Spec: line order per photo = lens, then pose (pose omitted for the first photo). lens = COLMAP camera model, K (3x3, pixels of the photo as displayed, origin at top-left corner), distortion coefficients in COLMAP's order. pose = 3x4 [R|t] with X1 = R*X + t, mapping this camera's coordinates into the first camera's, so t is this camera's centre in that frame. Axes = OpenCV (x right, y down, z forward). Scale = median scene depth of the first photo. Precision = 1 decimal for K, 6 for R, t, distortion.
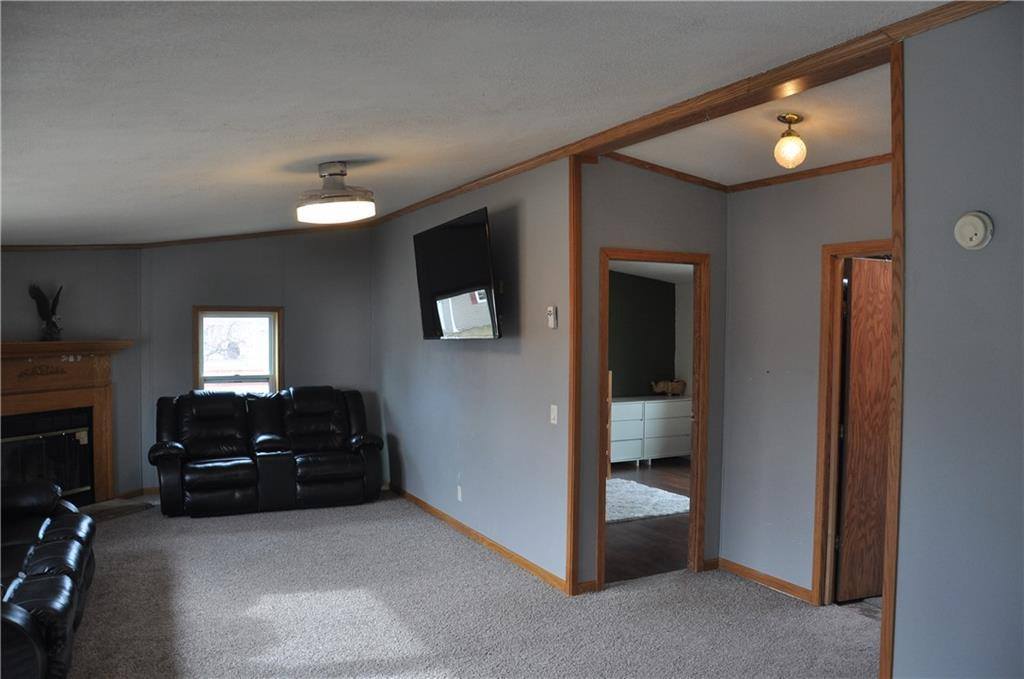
lens RADIAL K [[798.0, 0, 512.0], [0, 798.0, 339.5], [0, 0, 1]] dist [-0.161774, 0.123099]
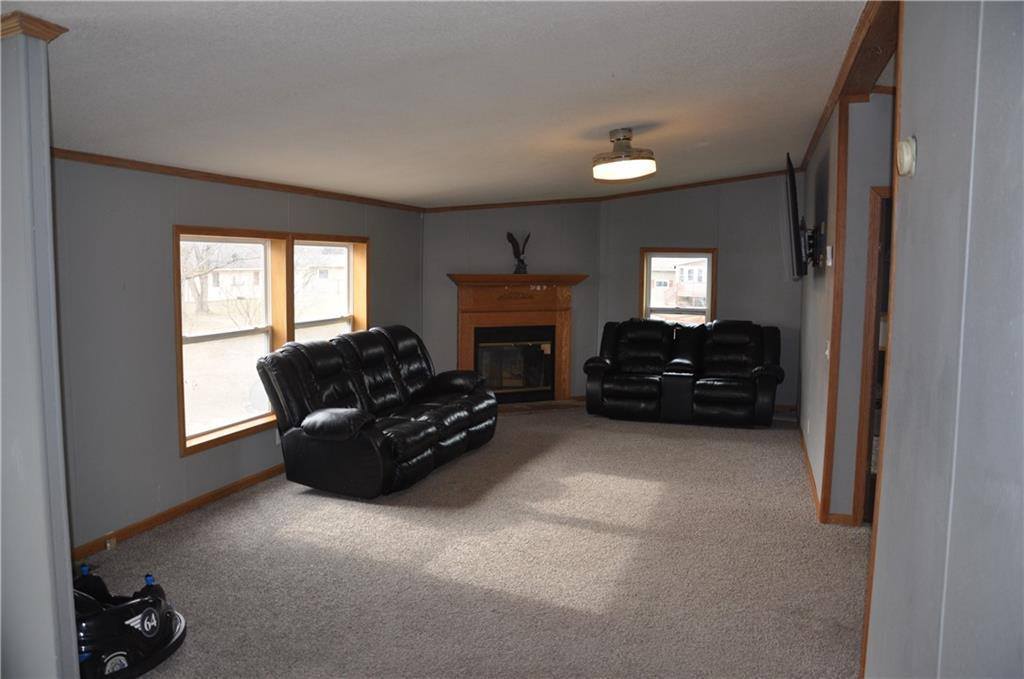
lens RADIAL K [[798.0, 0, 512.0], [0, 798.0, 339.5], [0, 0, 1]] dist [-0.161774, 0.123099]
pose [[0.720214, 0.070127, -0.690199, 0.340180], [-0.021387, 0.996649, 0.078946, 0.006530], [0.693423, -0.042097, 0.719300, -0.016234]]
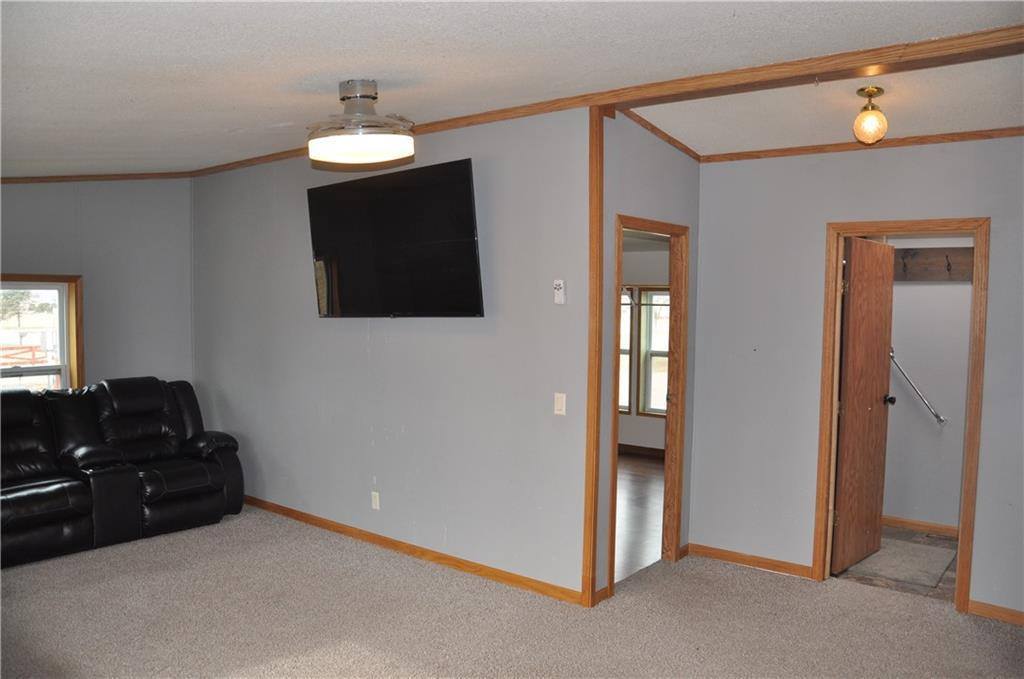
lens RADIAL K [[798.0, 0, 512.0], [0, 798.0, 339.5], [0, 0, 1]] dist [-0.161774, 0.123099]
pose [[0.909019, -0.016832, 0.416416, -0.267730], [0.002289, 0.999371, 0.035398, -0.005606], [-0.416749, -0.031224, 0.908485, 0.177721]]
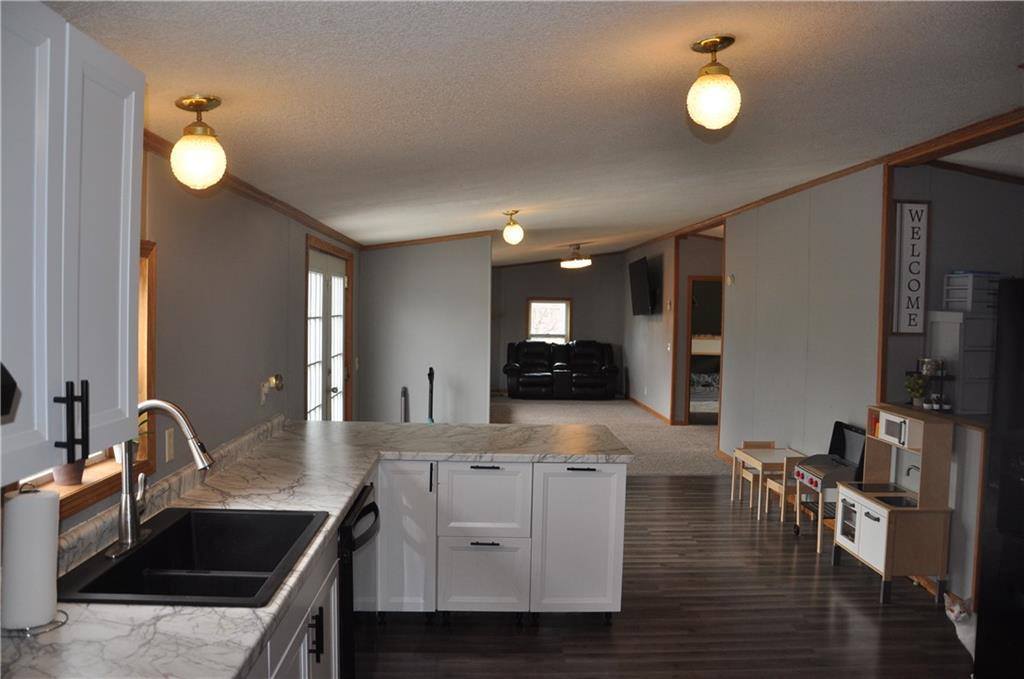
lens RADIAL K [[798.0, 0, 512.0], [0, 798.0, 339.5], [0, 0, 1]] dist [-0.161774, 0.123099]
pose [[0.911516, 0.028363, -0.410285, 0.434815], [-0.020573, 0.999515, 0.023389, 0.019063], [0.410749, -0.012878, 0.911657, -0.958024]]
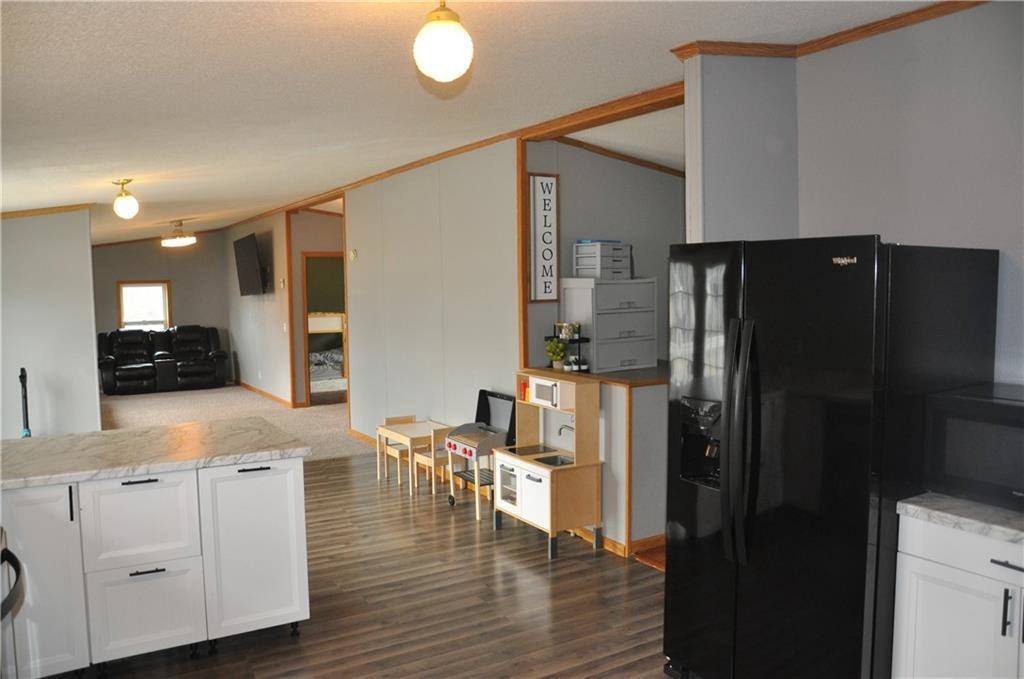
lens RADIAL K [[798.0, 0, 512.0], [0, 798.0, 339.5], [0, 0, 1]] dist [-0.161774, 0.123099]
pose [[0.995824, -0.026162, 0.087466, 0.366150], [0.021687, 0.998426, 0.051725, 0.019881], [-0.088682, -0.049613, 0.994824, -0.921987]]
